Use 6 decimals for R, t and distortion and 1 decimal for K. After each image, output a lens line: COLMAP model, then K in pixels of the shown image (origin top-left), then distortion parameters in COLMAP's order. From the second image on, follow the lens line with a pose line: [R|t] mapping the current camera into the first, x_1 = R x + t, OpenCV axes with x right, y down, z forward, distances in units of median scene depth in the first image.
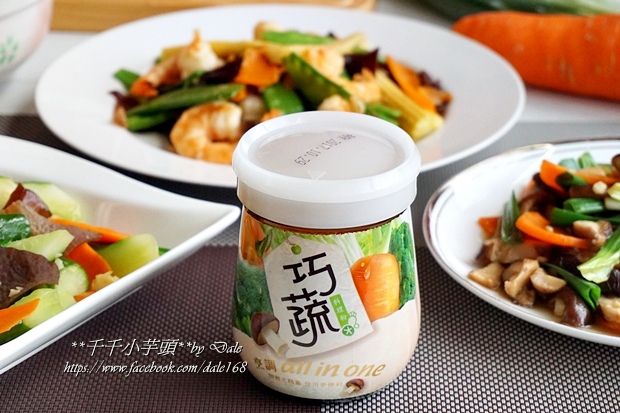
lens RADIAL K [[1557.4, 0, 309.7], [0, 1557.4, 205.9], [0, 0, 1]] dist [0.116019, 0.000000]
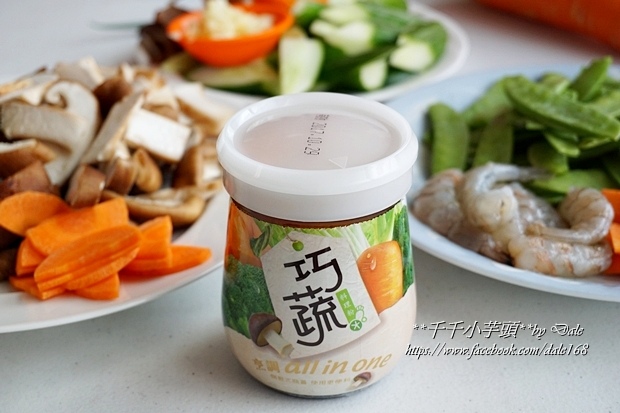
lens RADIAL K [[1103.4, 0, 309.4], [0, 1103.4, 207.4], [0, 0, 1]] dist [0.042244, 0.000000]
pose [[0.989743, -0.078306, 0.119489, -0.077633], [0.071818, 0.995748, 0.057684, -0.031688], [-0.123498, -0.048511, 0.991158, 0.346064]]
